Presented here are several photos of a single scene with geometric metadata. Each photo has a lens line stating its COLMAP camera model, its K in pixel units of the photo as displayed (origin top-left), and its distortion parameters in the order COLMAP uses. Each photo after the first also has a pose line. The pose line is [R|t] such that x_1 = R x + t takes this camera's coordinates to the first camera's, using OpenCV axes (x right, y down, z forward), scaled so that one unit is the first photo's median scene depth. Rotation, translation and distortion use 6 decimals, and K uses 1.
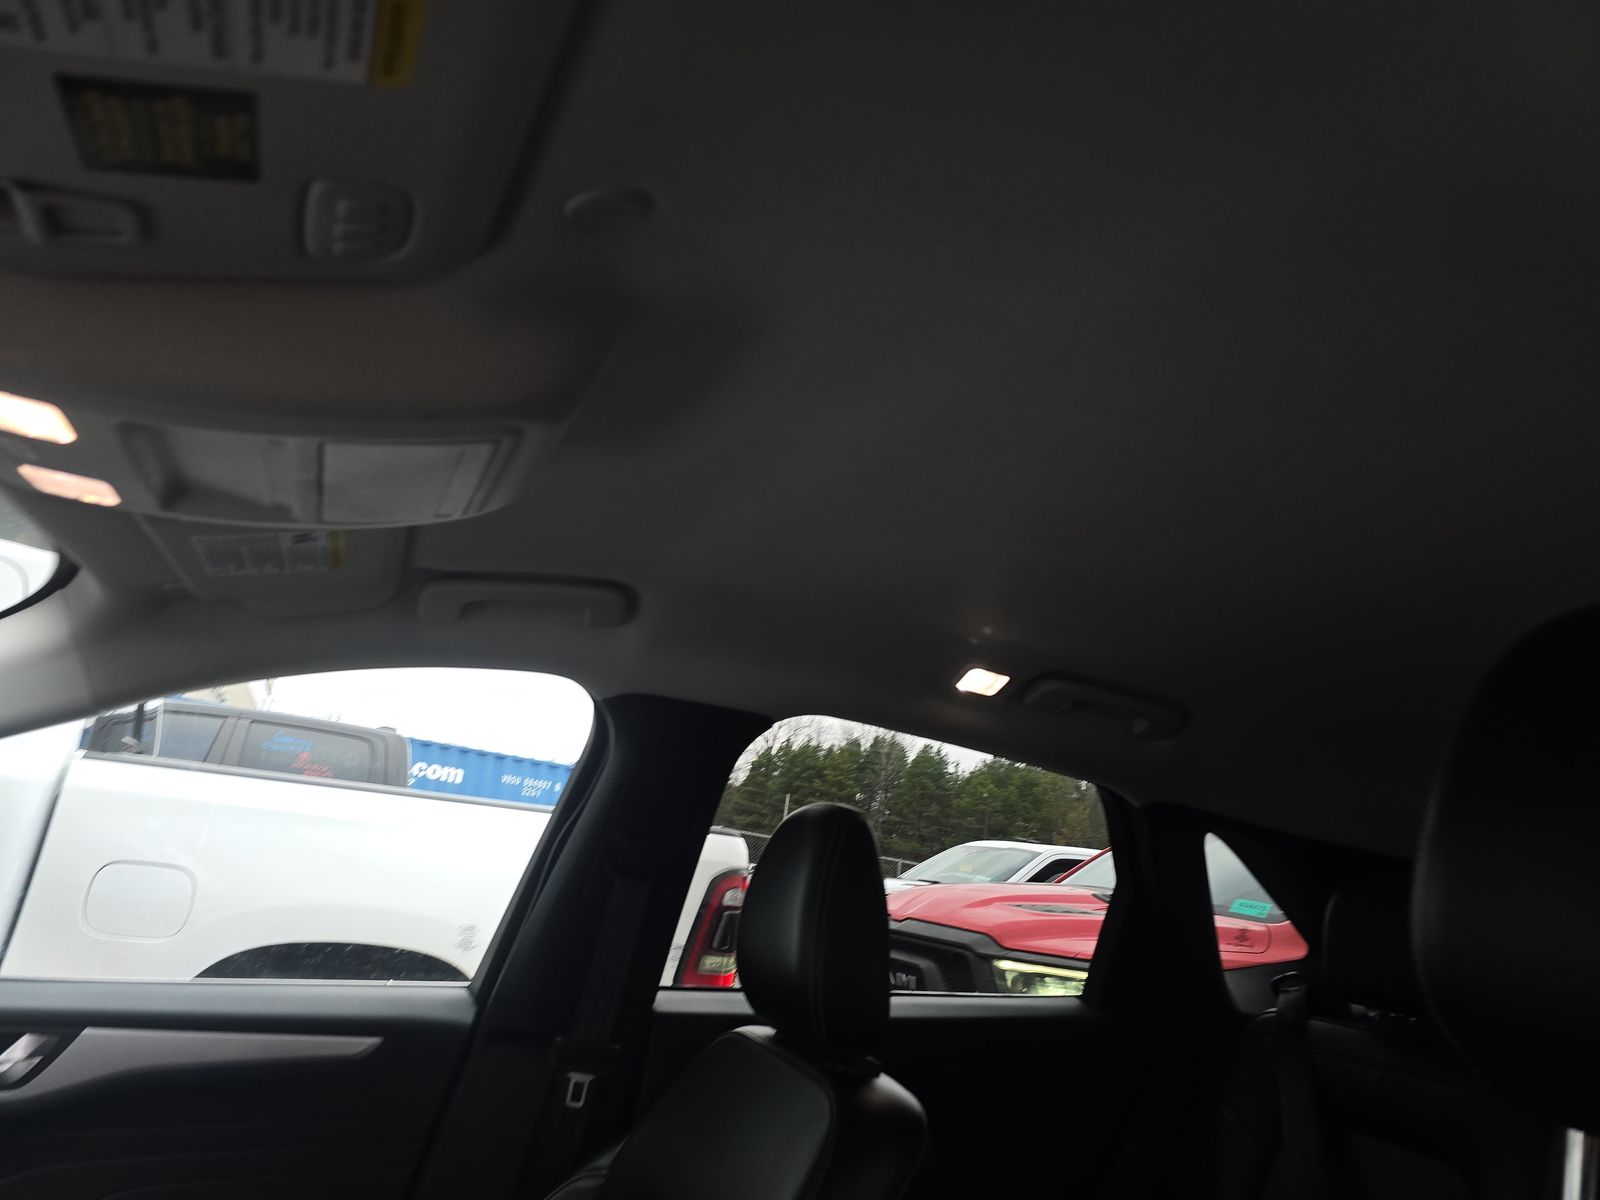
lens RADIAL K [[1075.7, 0, 791.1], [0, 1075.7, 606.9], [0, 0, 1]] dist [0.056668, -0.055986]
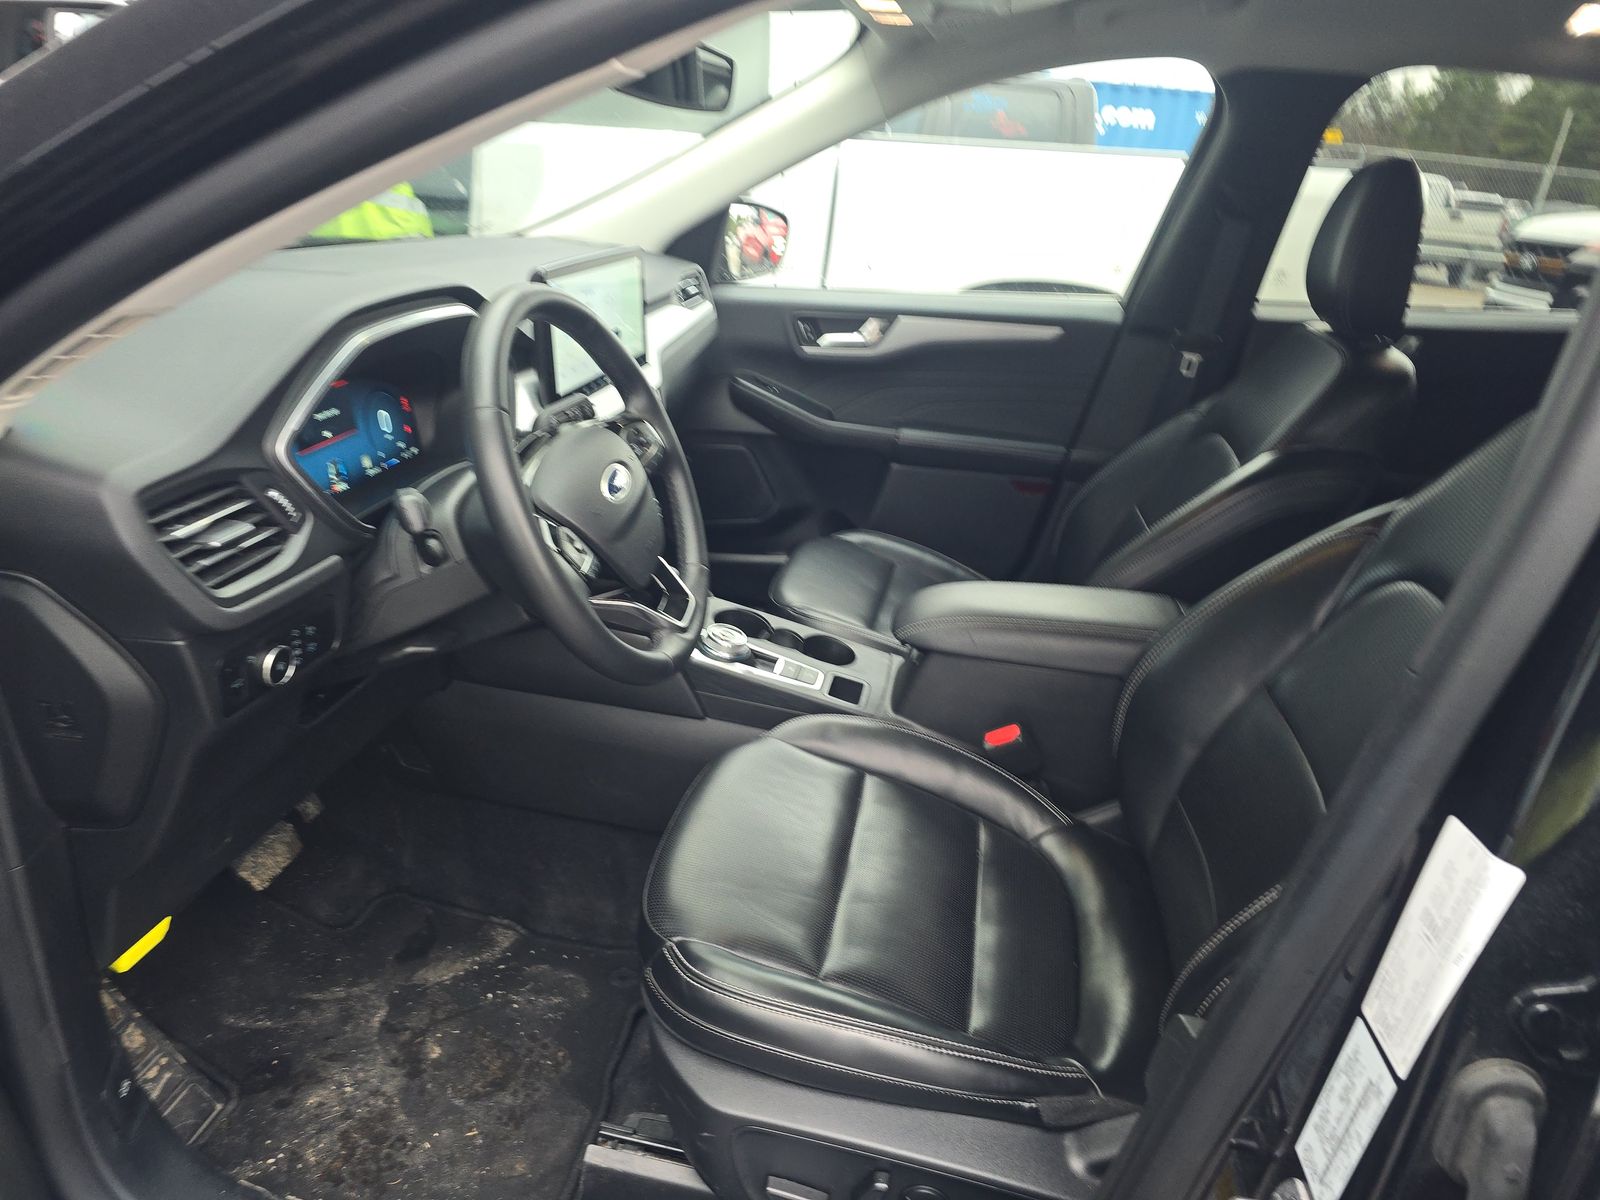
lens RADIAL K [[1075.7, 0, 791.1], [0, 1075.7, 606.9], [0, 0, 1]] dist [0.056668, -0.055986]
pose [[0.827289, 0.157511, -0.539243, 0.206012], [0.162668, 0.851602, 0.498311, -0.105962], [0.537710, -0.499964, 0.678899, -0.474199]]
